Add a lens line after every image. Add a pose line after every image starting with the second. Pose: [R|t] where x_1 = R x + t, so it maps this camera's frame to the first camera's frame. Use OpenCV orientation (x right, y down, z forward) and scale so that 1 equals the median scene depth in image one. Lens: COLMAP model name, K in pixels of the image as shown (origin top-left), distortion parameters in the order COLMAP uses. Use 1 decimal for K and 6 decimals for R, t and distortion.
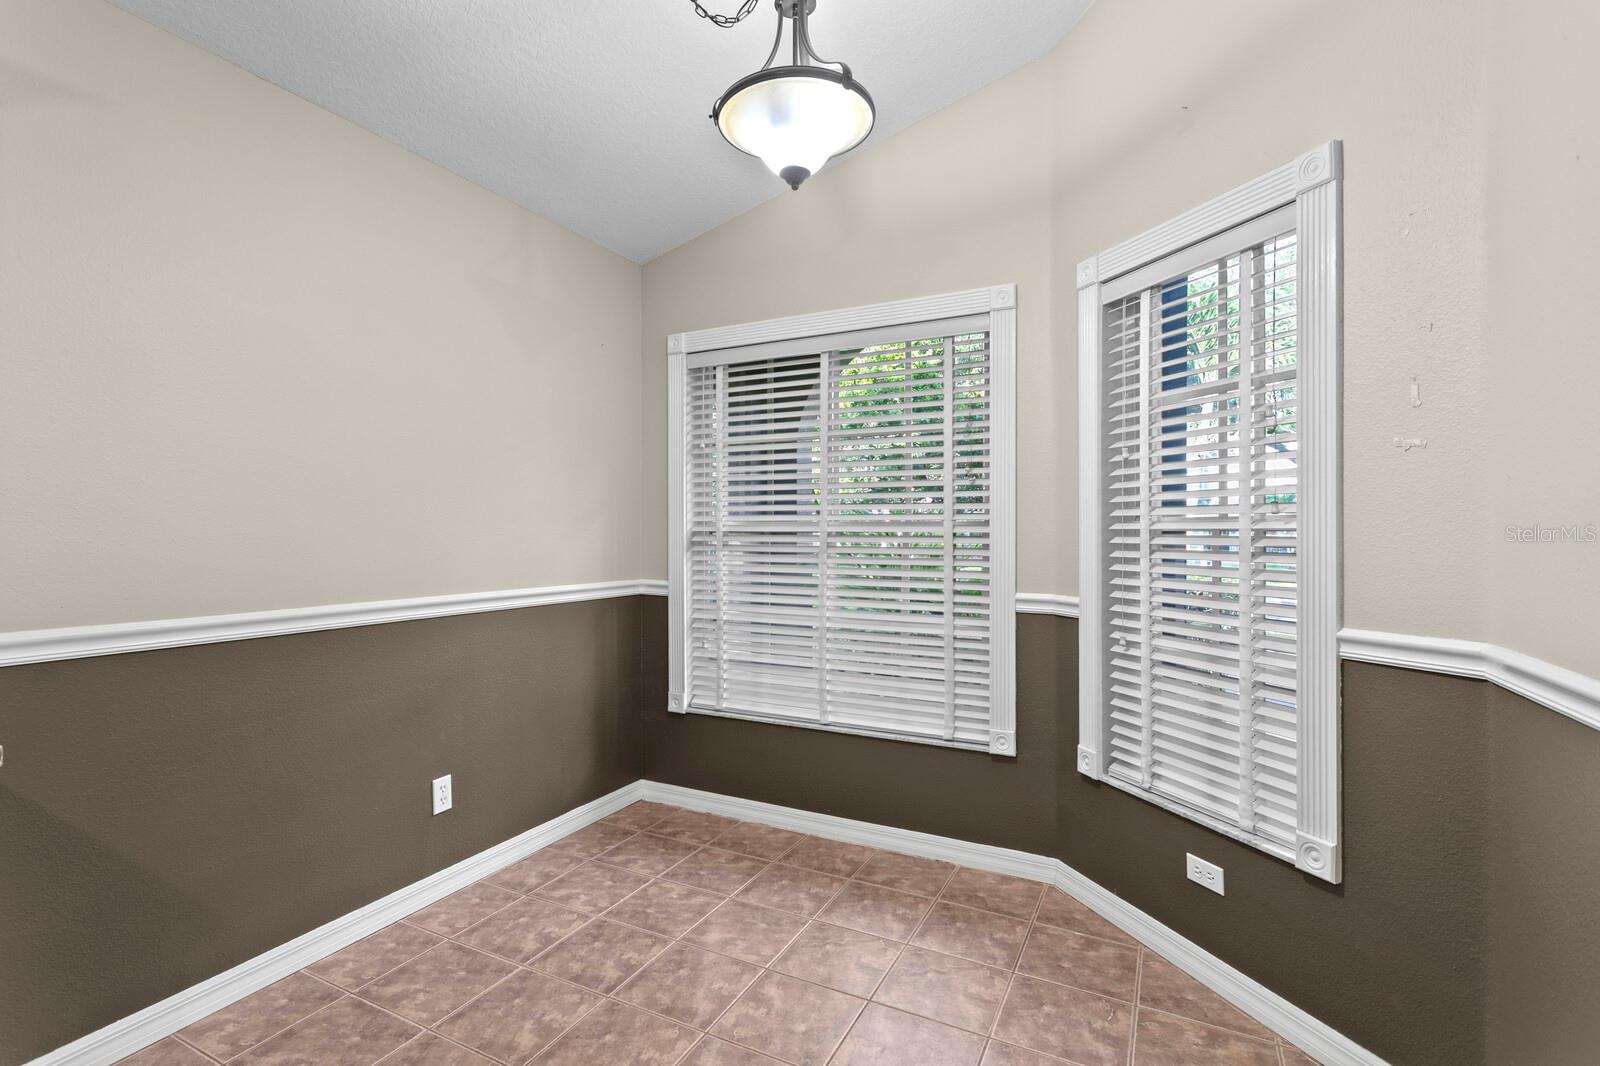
lens RADIAL K [[760.2, 0, 759.4], [0, 760.2, 530.9], [0, 0, 1]] dist [0.002991, 0.002228]
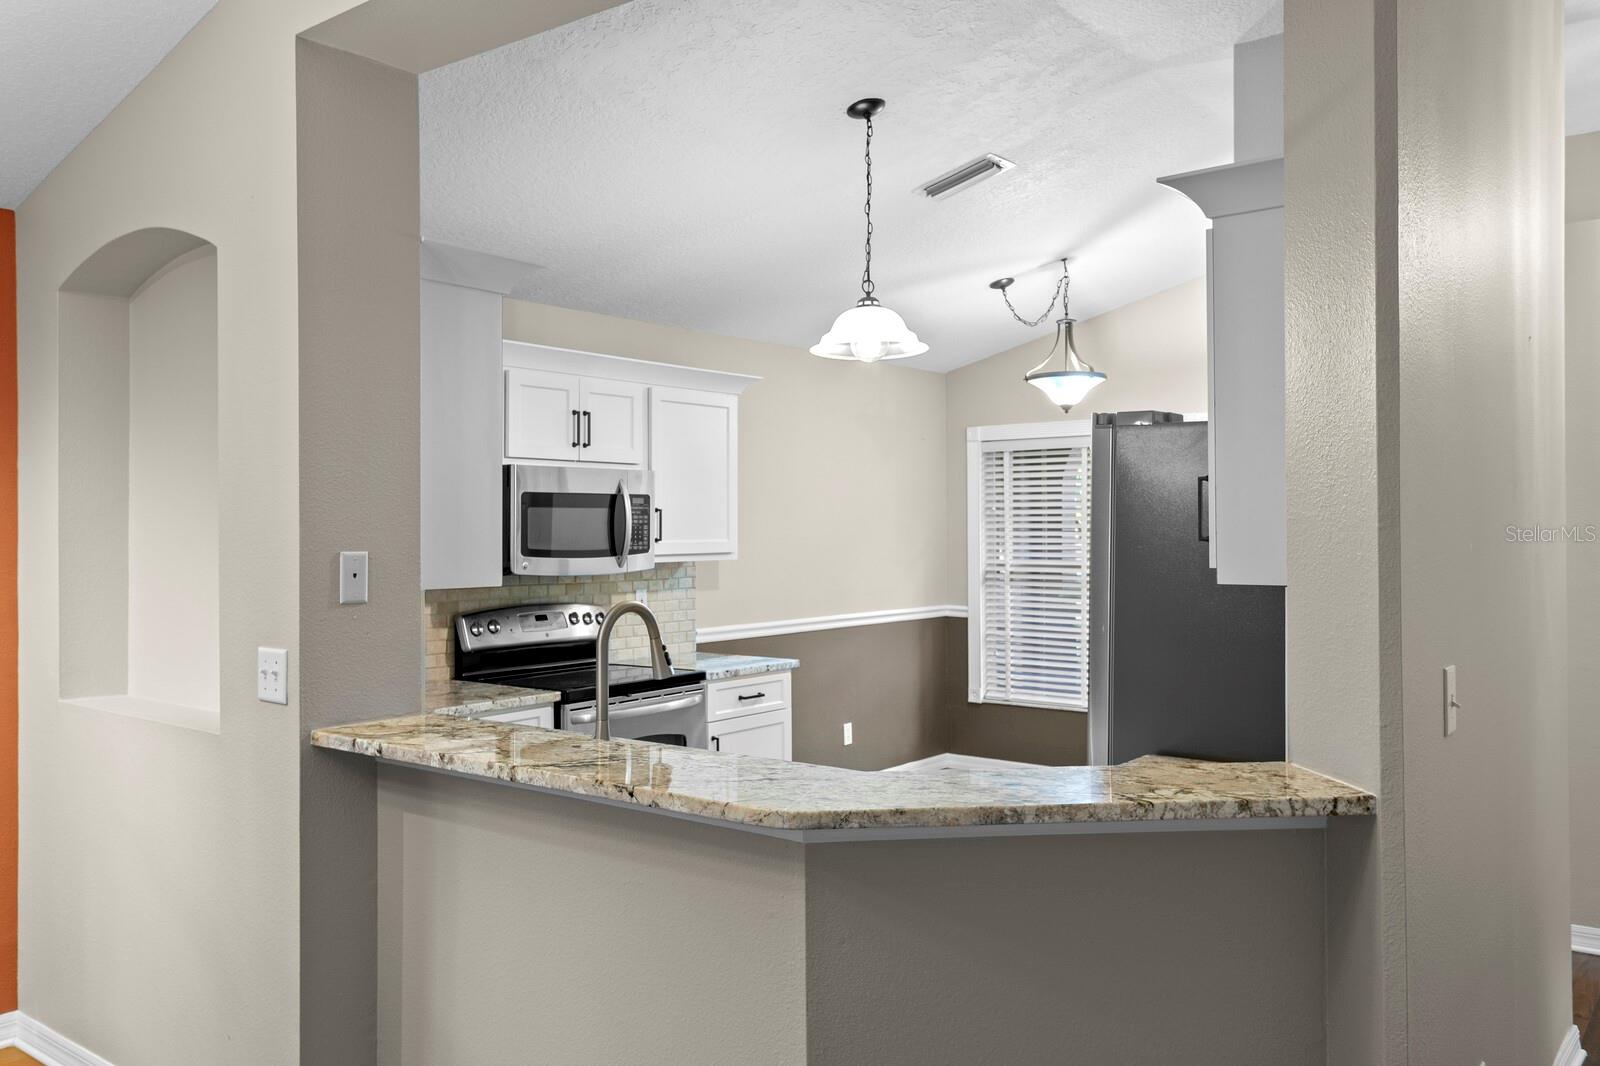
lens RADIAL K [[1243.1, 0, 780.7], [0, 1243.1, 530.6], [0, 0, 1]] dist [0.026501, -0.003590]
pose [[0.986288, -0.003943, -0.164986, -0.111624], [0.004592, 0.999983, 0.003556, -0.109202], [0.164969, -0.004265, 0.986290, -1.711355]]
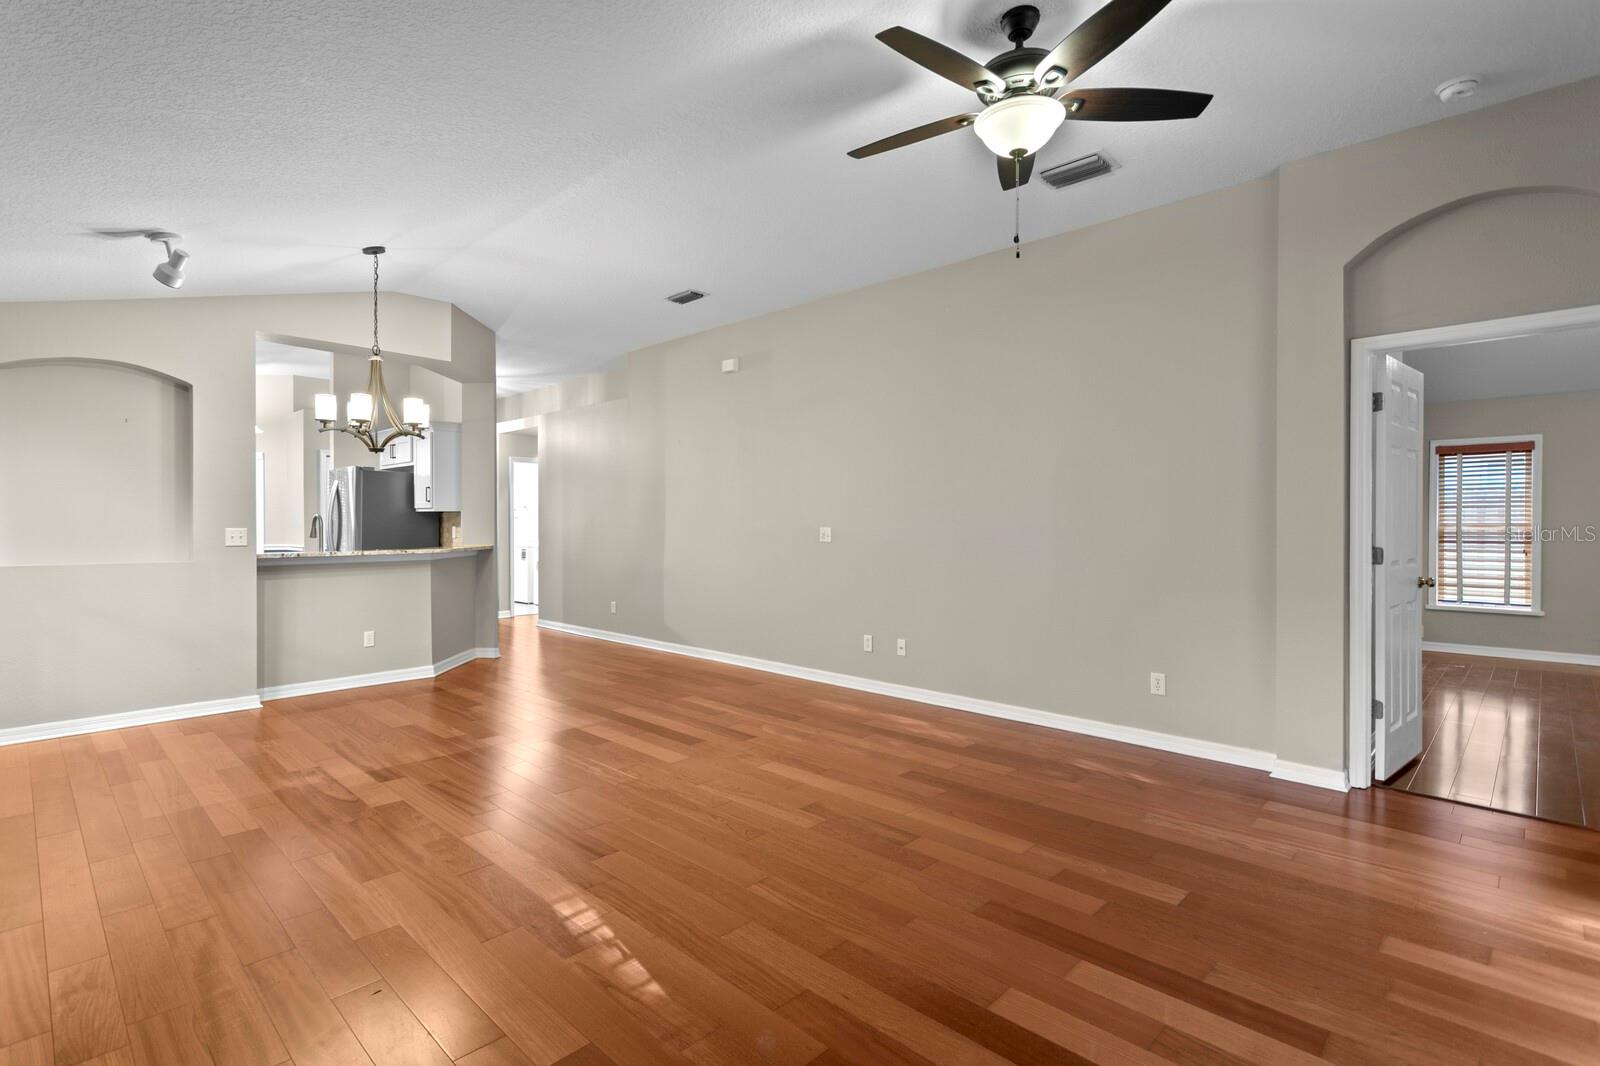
lens RADIAL K [[760.2, 0, 754.9], [0, 760.2, 531.9], [0, 0, 1]] dist [0.002991, 0.002228]
pose [[0.297999, -0.012594, 0.954483, -2.222449], [0.000282, 0.999914, 0.013106, -0.021106], [-0.954566, -0.003636, 0.297977, -2.600885]]
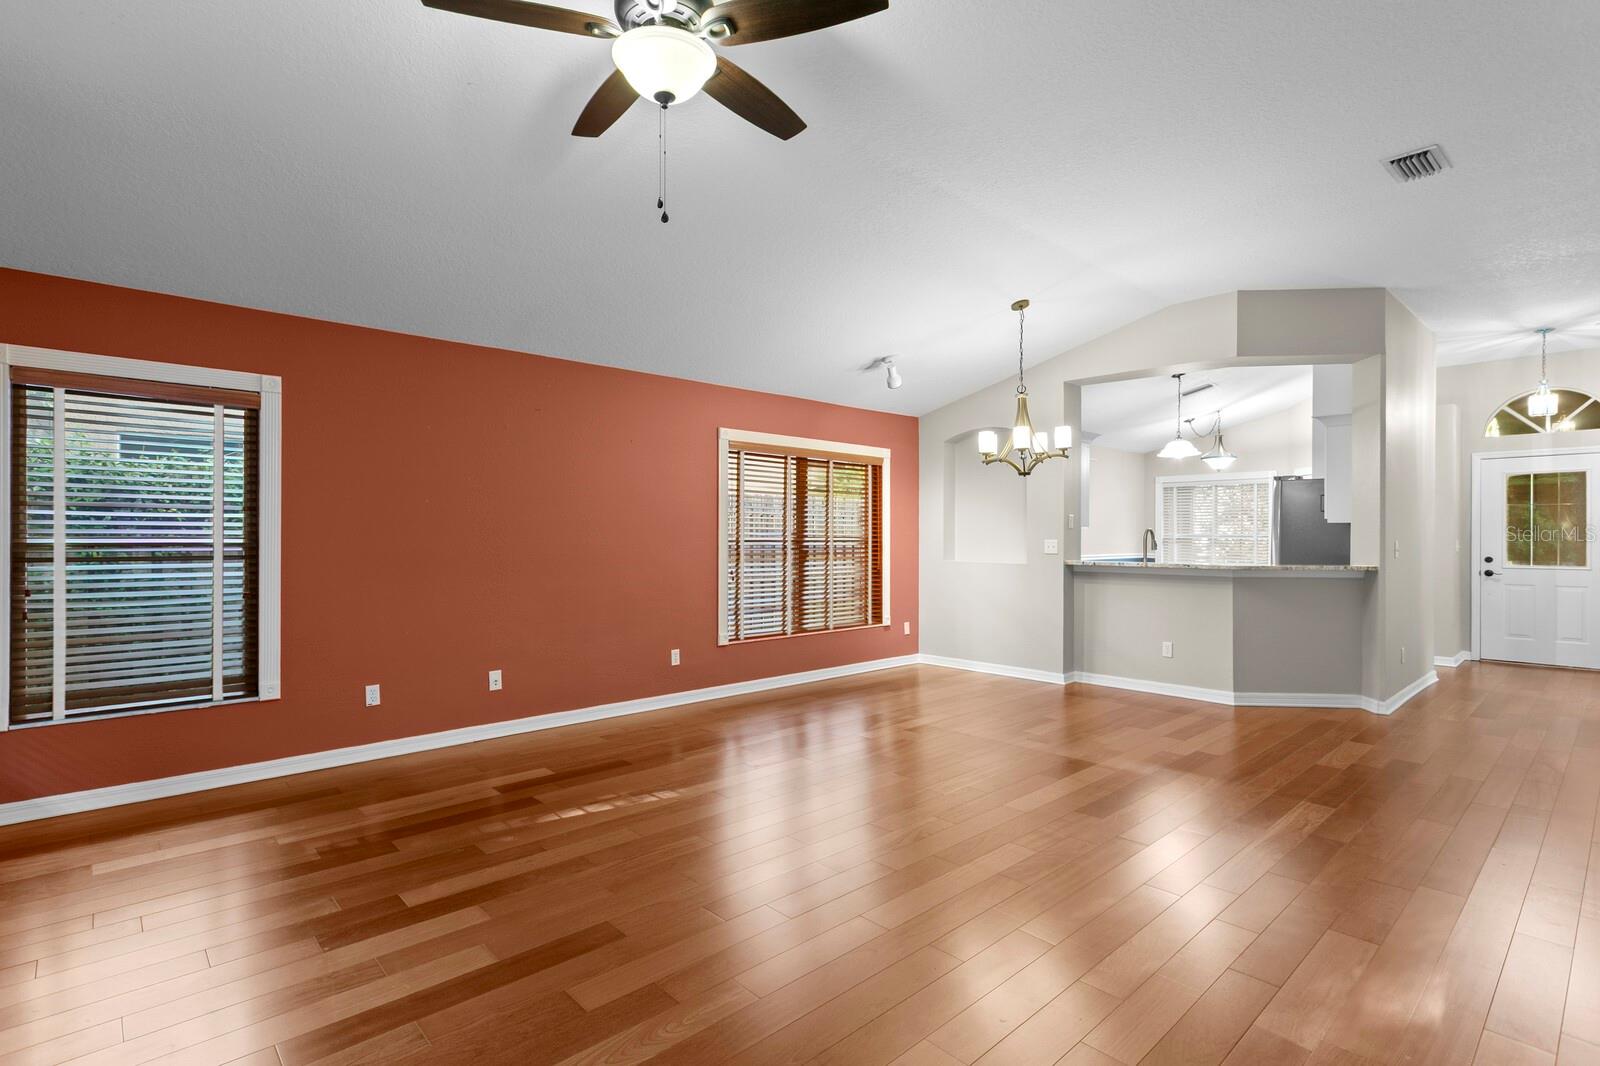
lens RADIAL K [[760.2, 0, 786.8], [0, 760.2, 536.4], [0, 0, 1]] dist [0.002991, 0.002228]
pose [[0.945986, 0.003578, -0.324188, -0.738644], [-0.002437, 0.999989, 0.003923, -0.024072], [0.324198, -0.002921, 0.945985, -3.400891]]
